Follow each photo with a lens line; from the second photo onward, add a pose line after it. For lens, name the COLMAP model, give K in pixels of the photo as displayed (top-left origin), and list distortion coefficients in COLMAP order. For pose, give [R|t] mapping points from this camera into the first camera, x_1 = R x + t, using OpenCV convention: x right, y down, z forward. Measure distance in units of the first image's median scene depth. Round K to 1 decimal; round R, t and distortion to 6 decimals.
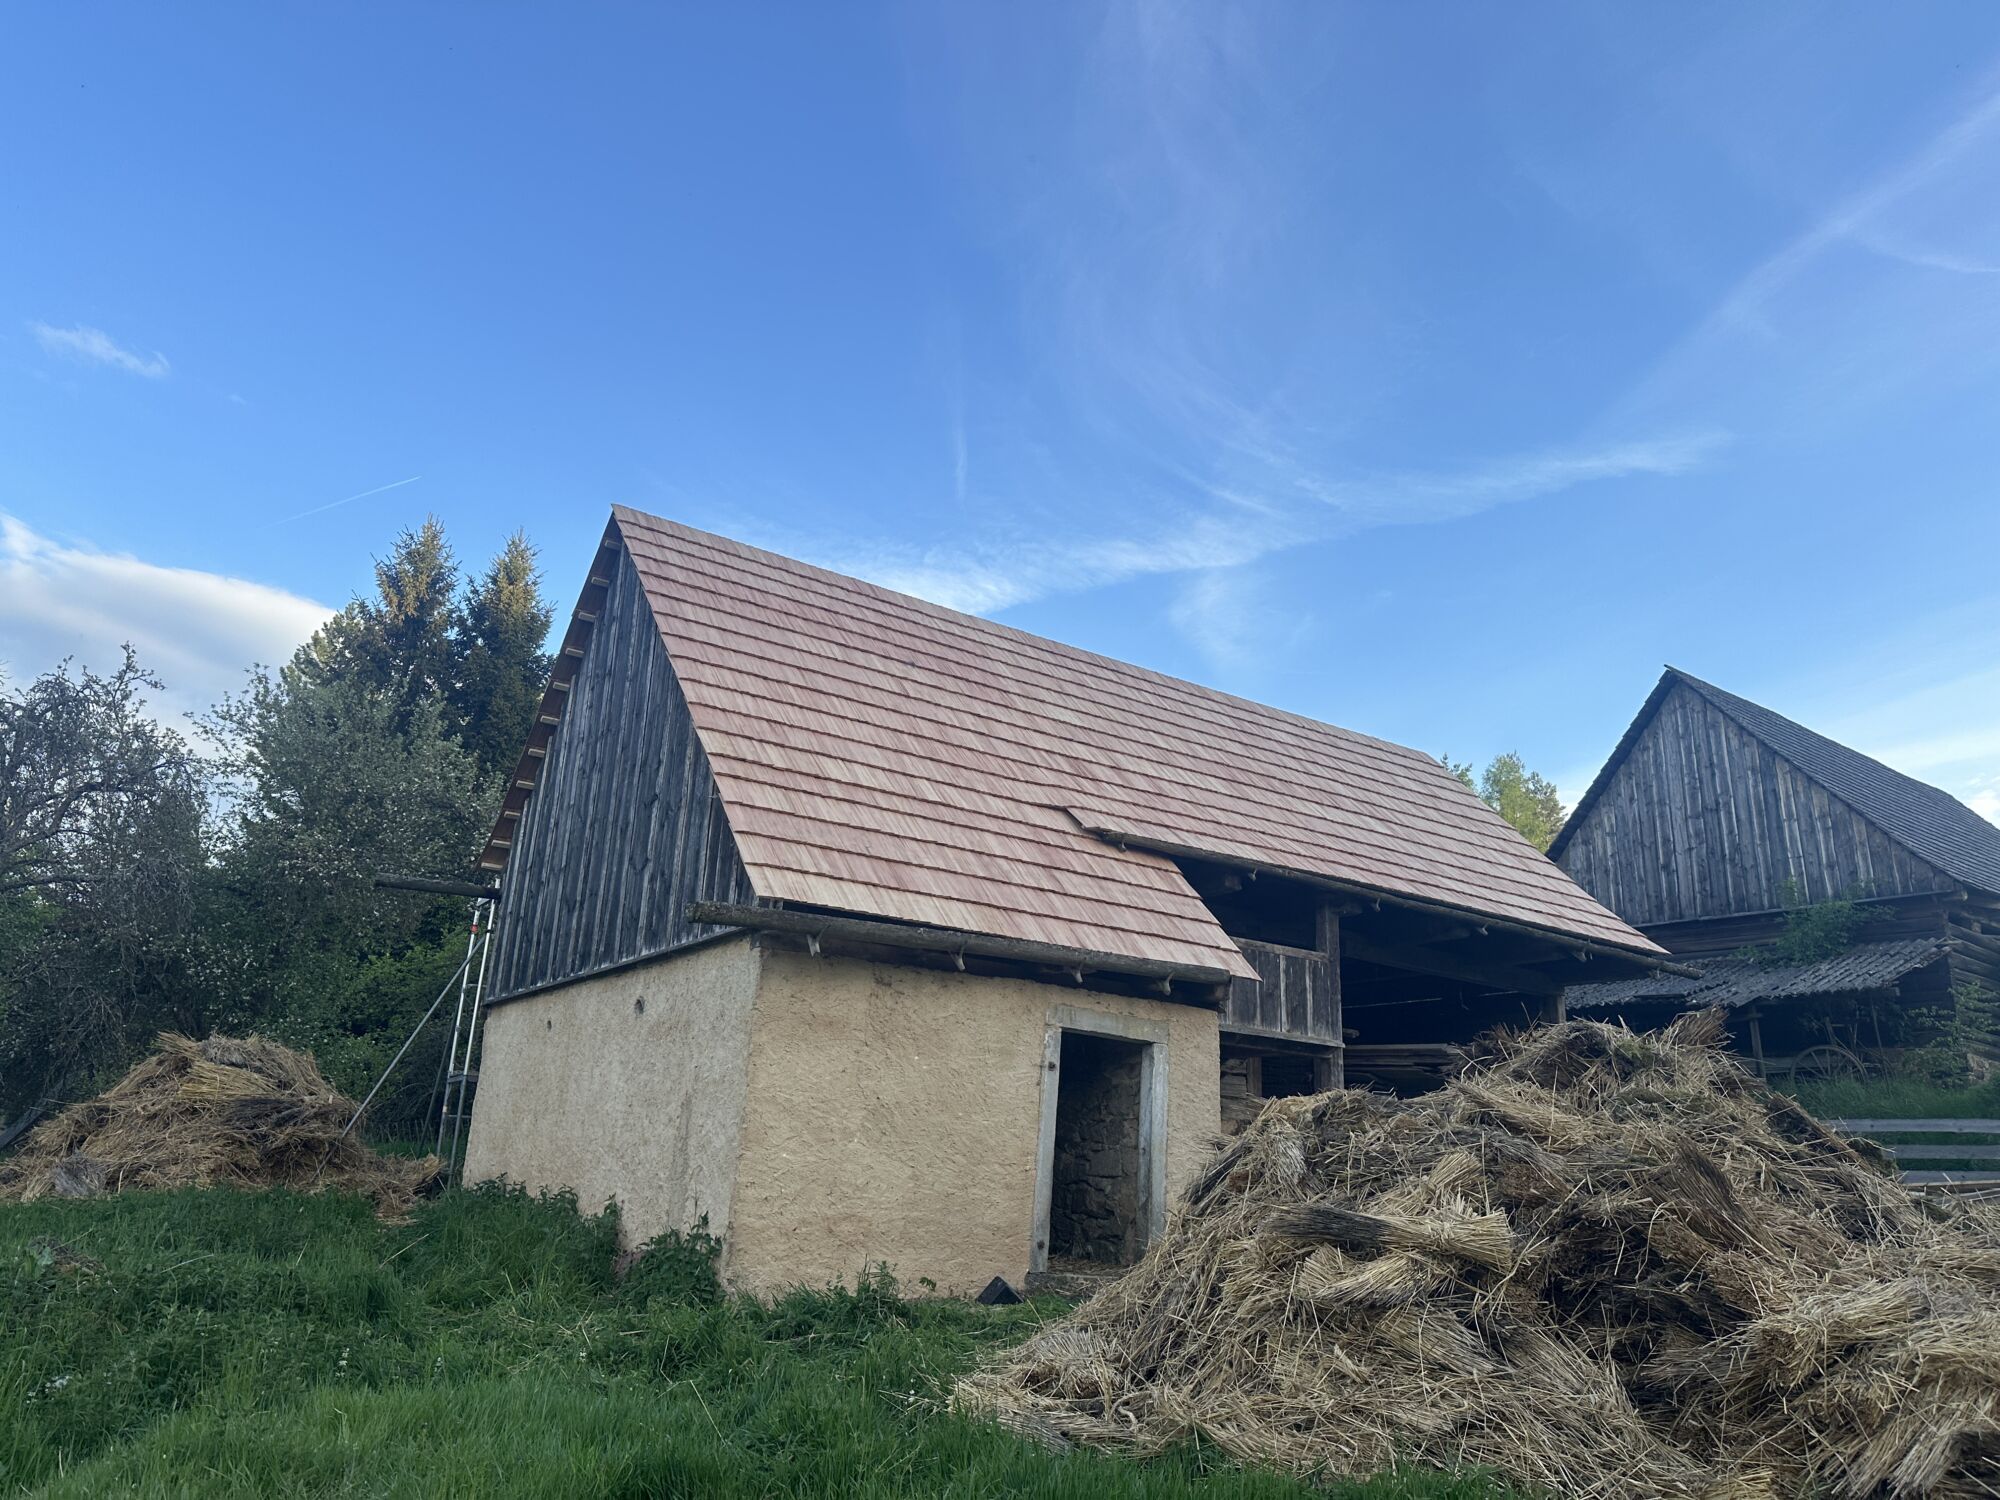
lens RADIAL K [[1442.5, 0, 1000.0], [0, 1442.5, 750.0], [0, 0, 1]] dist [0.184312, -0.202524]
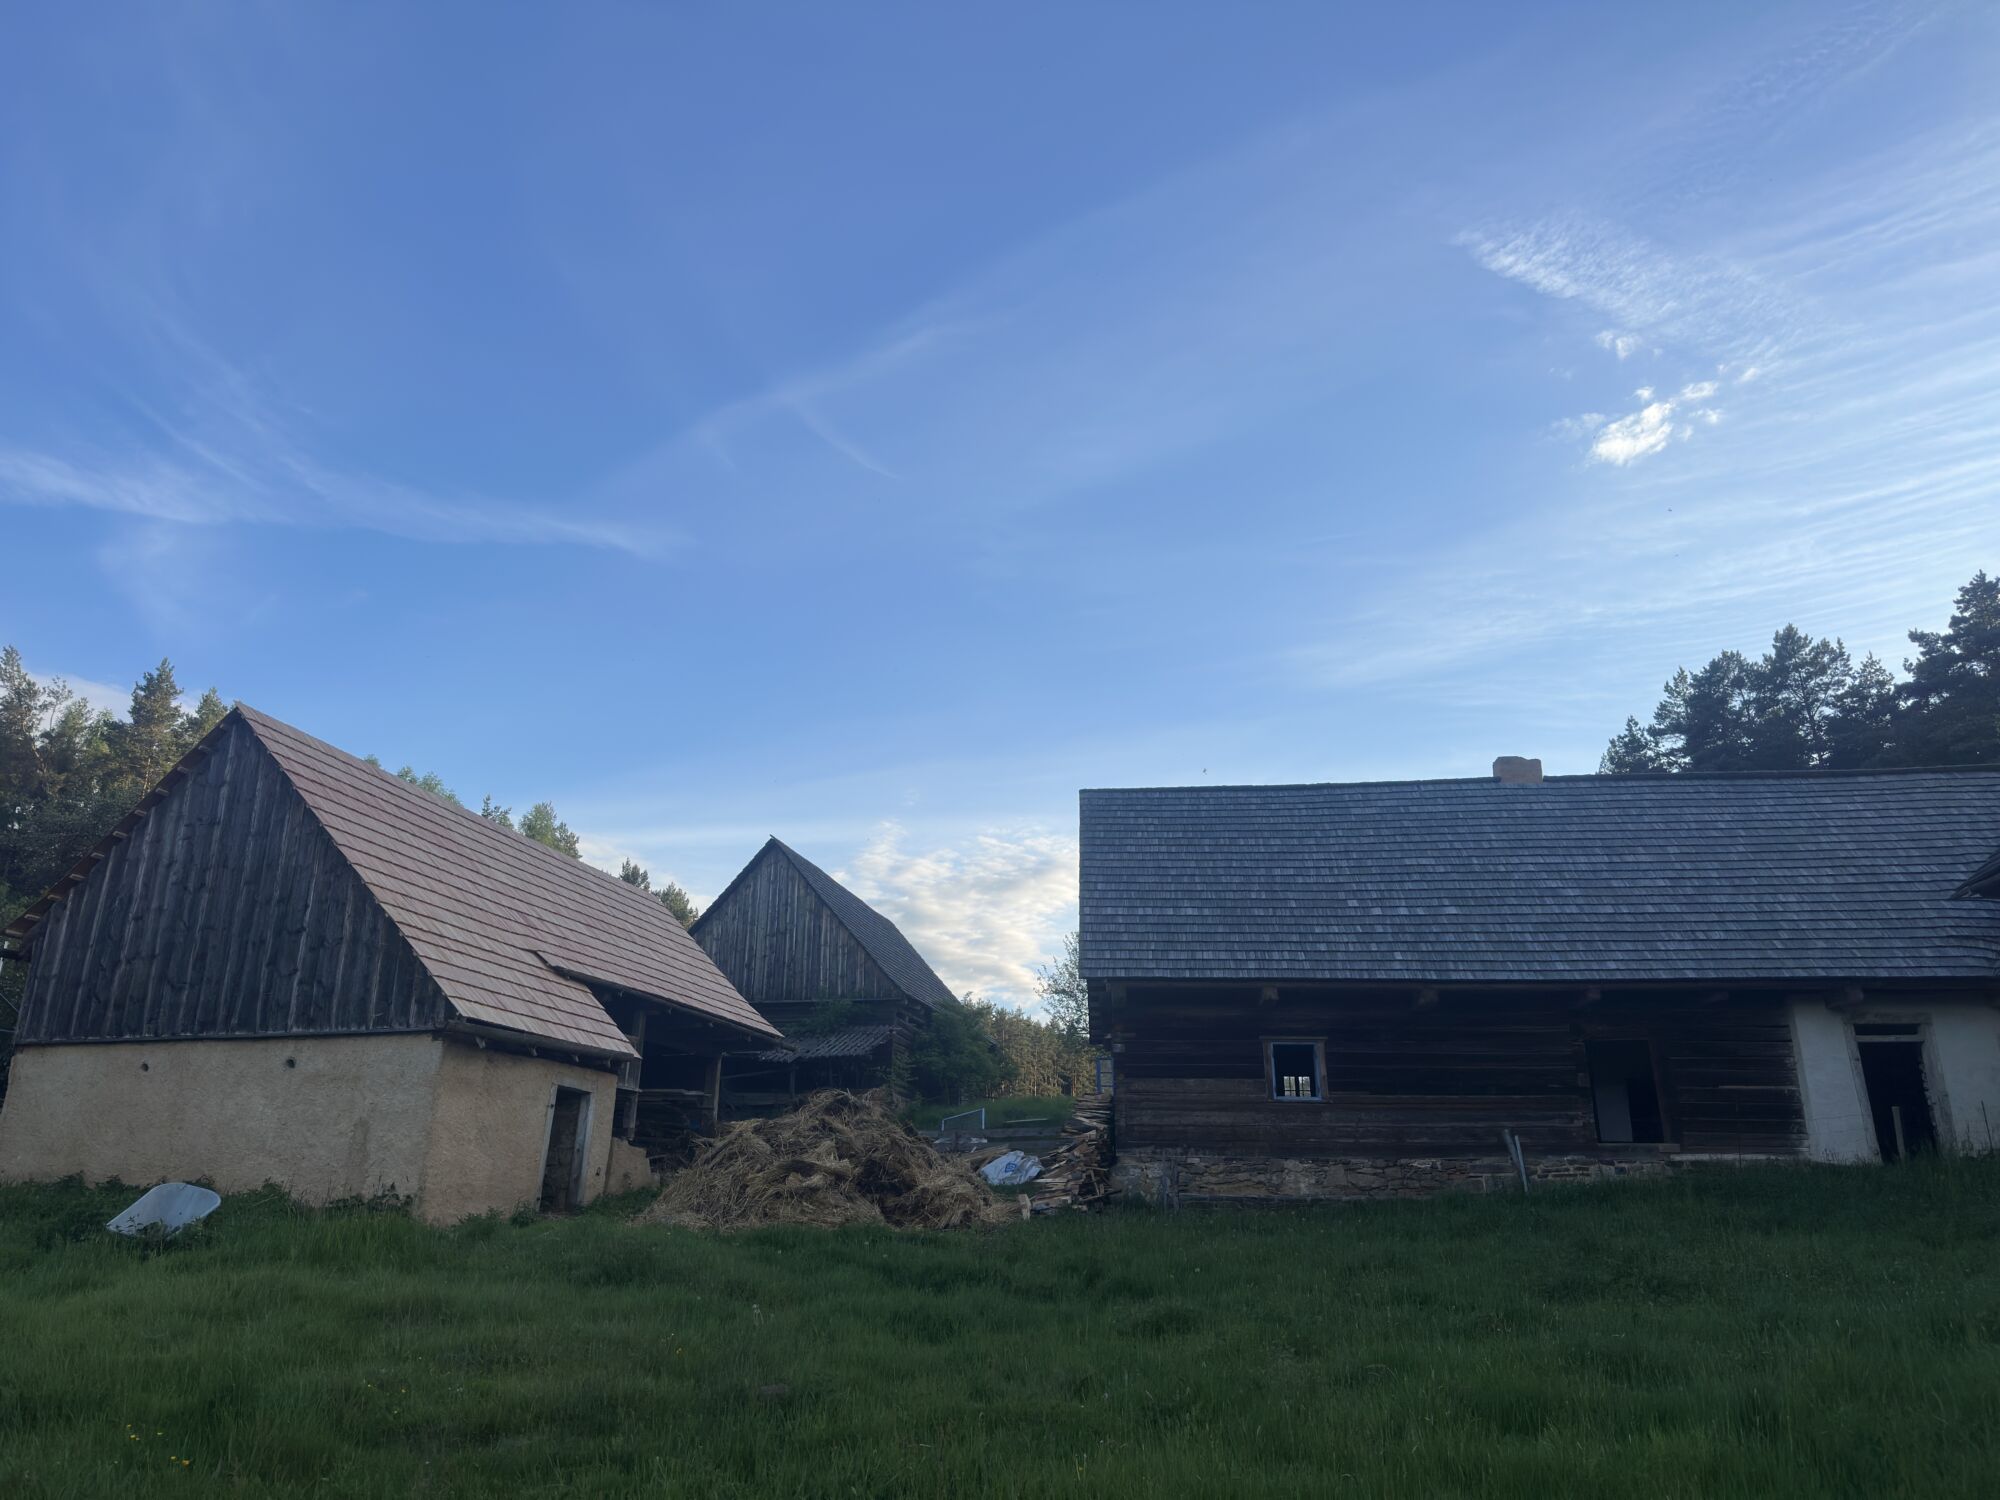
lens RADIAL K [[1442.5, 0, 1000.0], [0, 1442.5, 750.0], [0, 0, 1]] dist [0.184312, -0.202524]
pose [[0.773492, 0.171862, 0.610061, -0.701760], [-0.164490, 0.983987, -0.068645, -0.183626], [-0.612089, -0.047253, 0.789376, -0.771943]]
